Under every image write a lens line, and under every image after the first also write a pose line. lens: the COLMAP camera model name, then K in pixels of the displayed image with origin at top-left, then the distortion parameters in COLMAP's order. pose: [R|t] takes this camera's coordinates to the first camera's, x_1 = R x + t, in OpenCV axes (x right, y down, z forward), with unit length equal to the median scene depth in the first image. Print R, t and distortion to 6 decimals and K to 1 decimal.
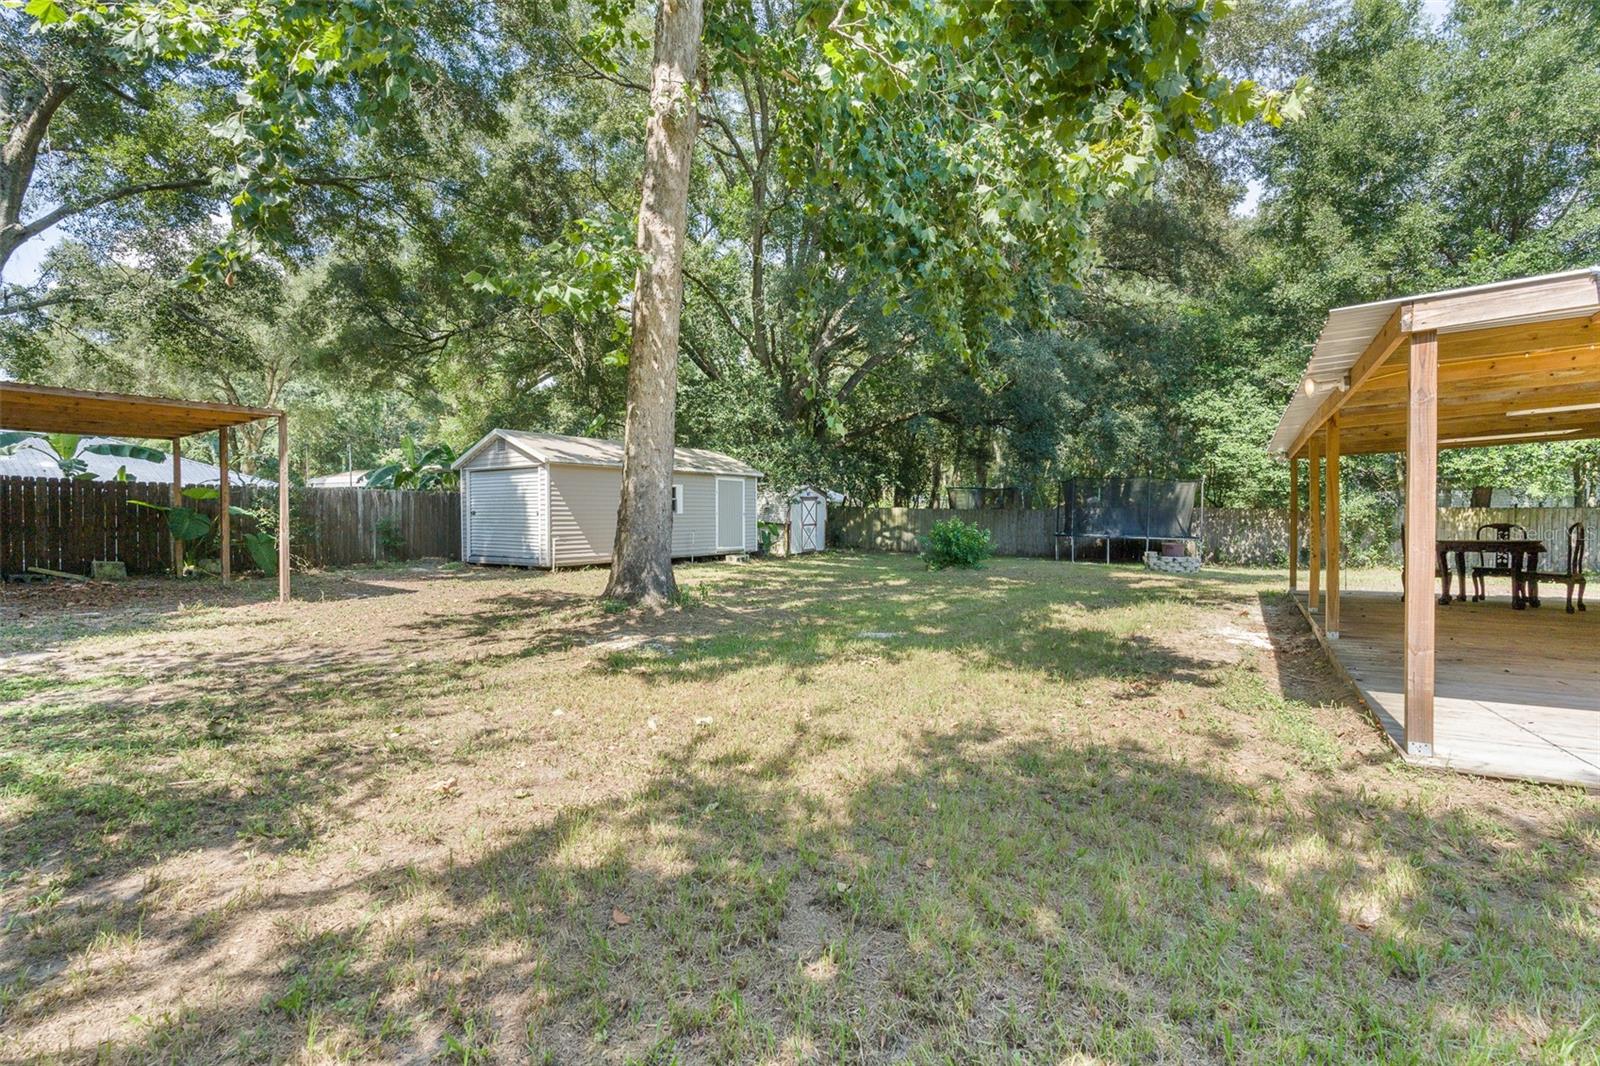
lens RADIAL K [[712.3, 0, 796.1], [0, 712.3, 518.3], [0, 0, 1]] dist [-0.001735, 0.000414]
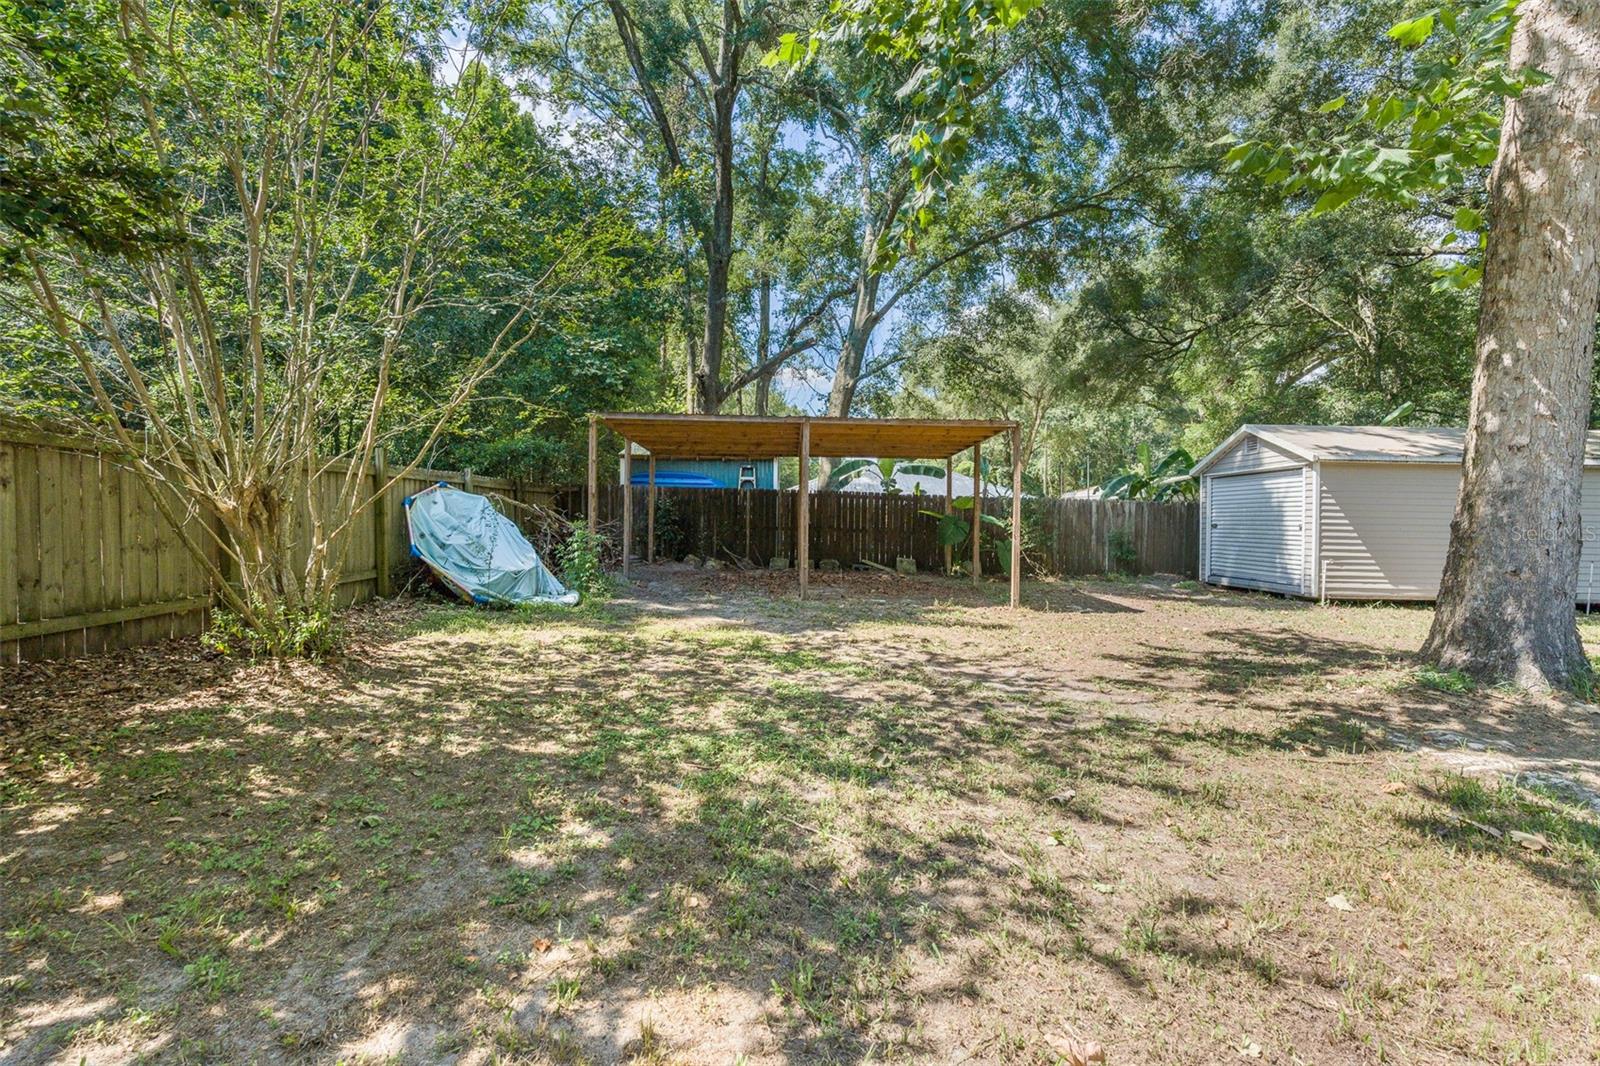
lens RADIAL K [[712.3, 0, 796.1], [0, 712.3, 518.3], [0, 0, 1]] dist [-0.001735, 0.000414]
pose [[0.569715, 0.010286, -0.821778, -0.034712], [-0.026196, 0.999641, -0.005648, 0.001571], [0.821425, 0.024745, 0.569780, 0.094449]]
